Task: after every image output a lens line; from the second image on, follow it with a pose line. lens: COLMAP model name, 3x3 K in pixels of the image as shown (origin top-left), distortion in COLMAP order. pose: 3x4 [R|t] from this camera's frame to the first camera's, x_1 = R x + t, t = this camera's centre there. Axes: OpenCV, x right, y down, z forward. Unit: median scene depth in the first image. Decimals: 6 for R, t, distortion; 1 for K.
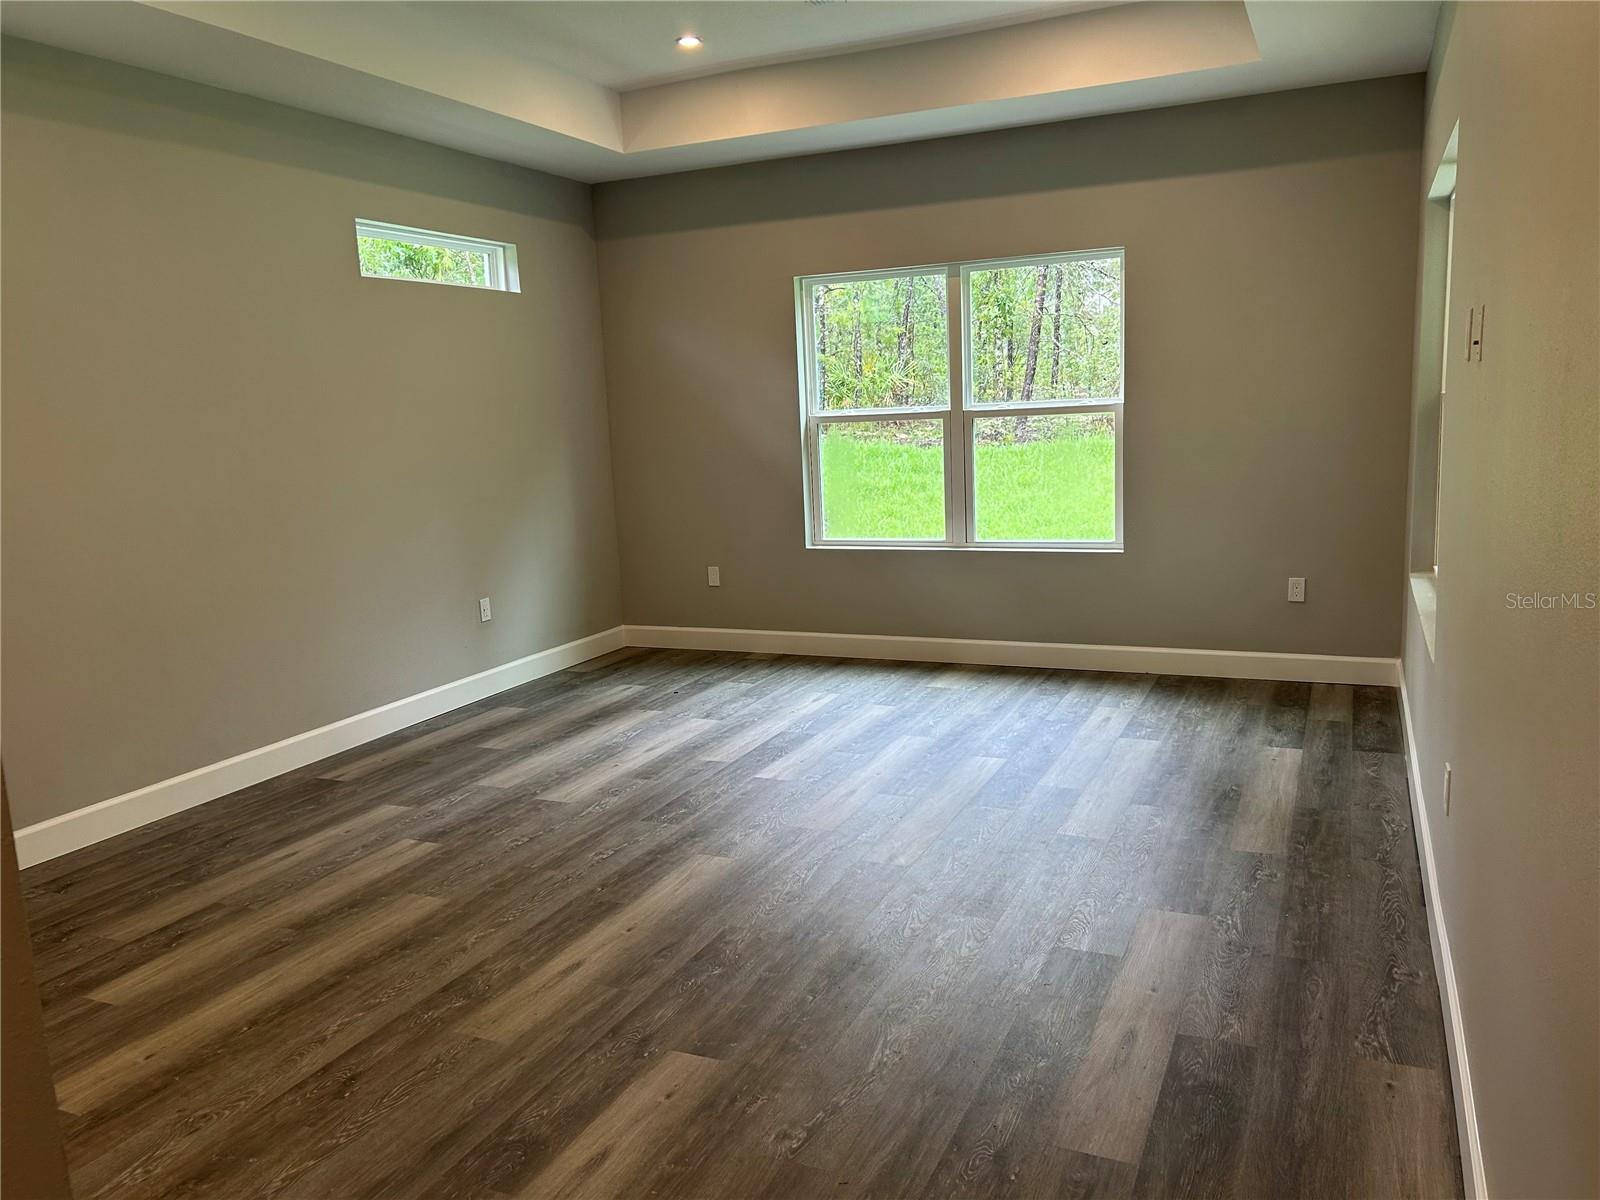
lens RADIAL K [[1208.0, 0, 799.4], [0, 1208.0, 602.1], [0, 0, 1]] dist [0.059287, -0.032626]
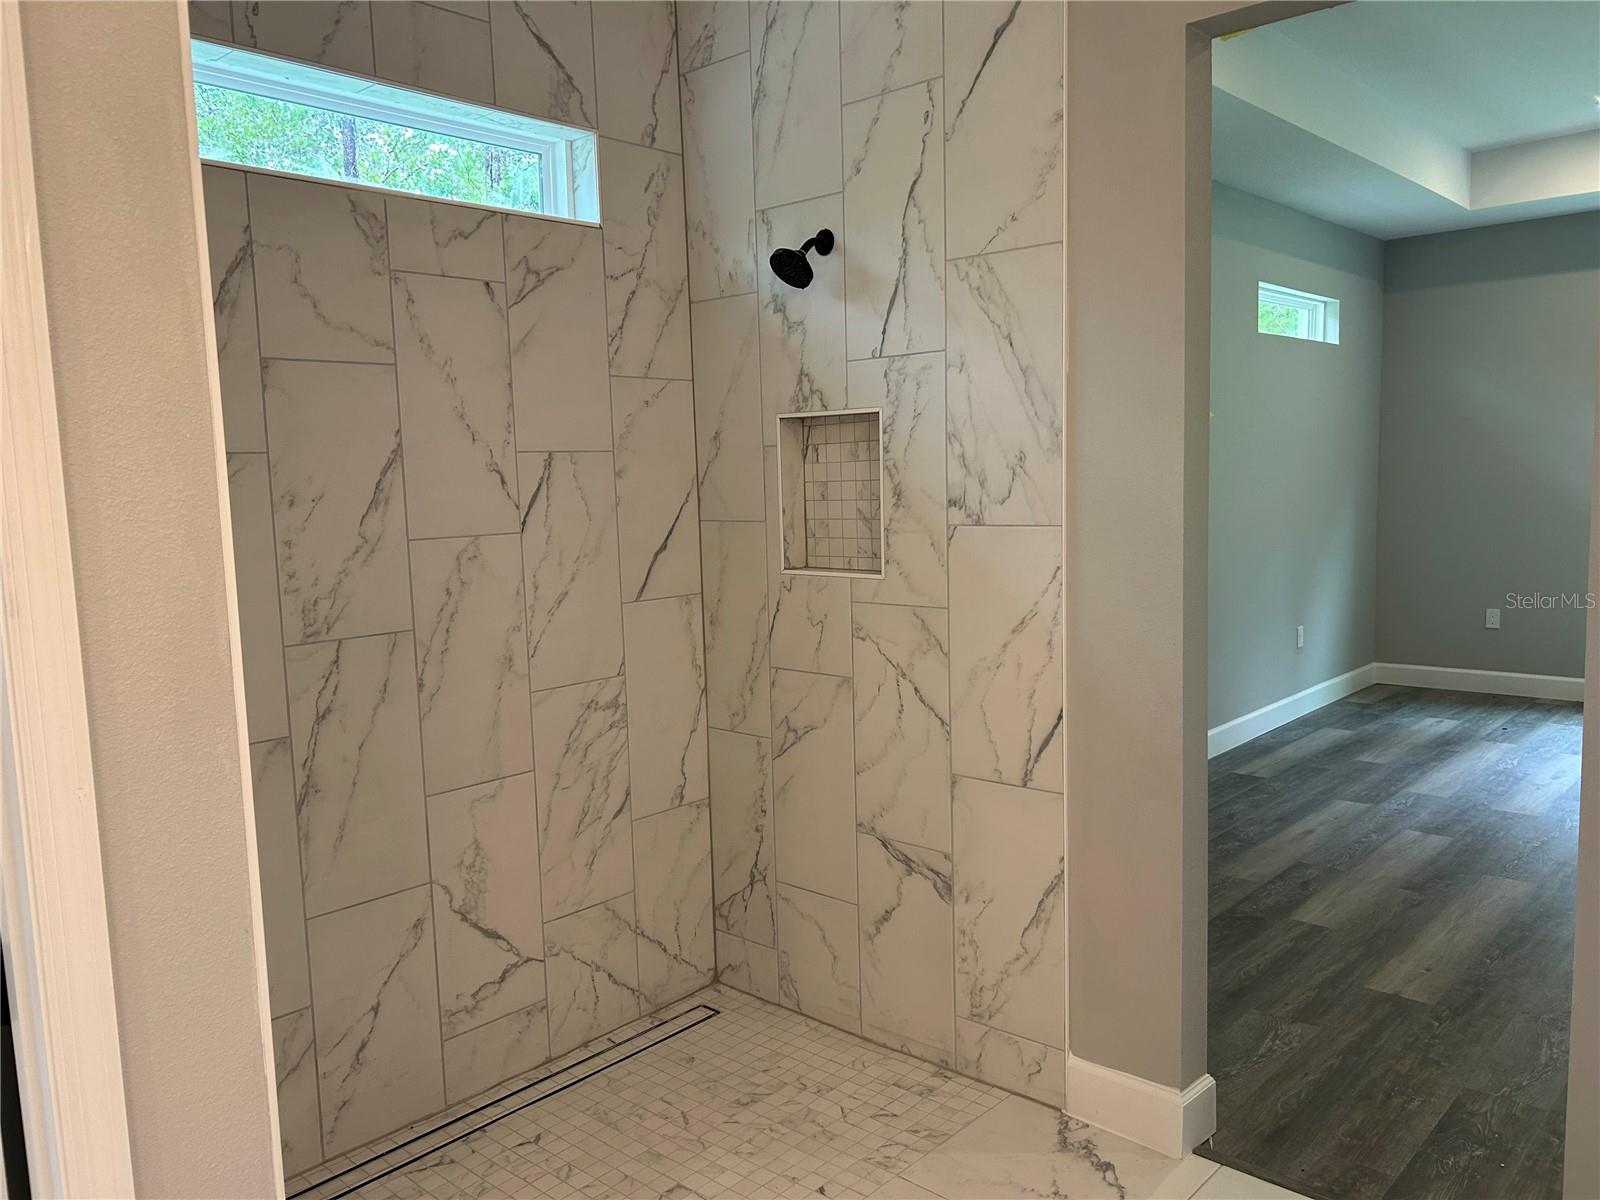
lens RADIAL K [[1208.0, 0, 802.9], [0, 1208.0, 590.0], [0, 0, 1]] dist [0.059287, -0.032626]
pose [[0.951318, 0.039699, -0.305645, -0.332570], [-0.057037, 0.997217, -0.048003, 0.040088], [0.302889, 0.063099, 0.950935, -0.153725]]
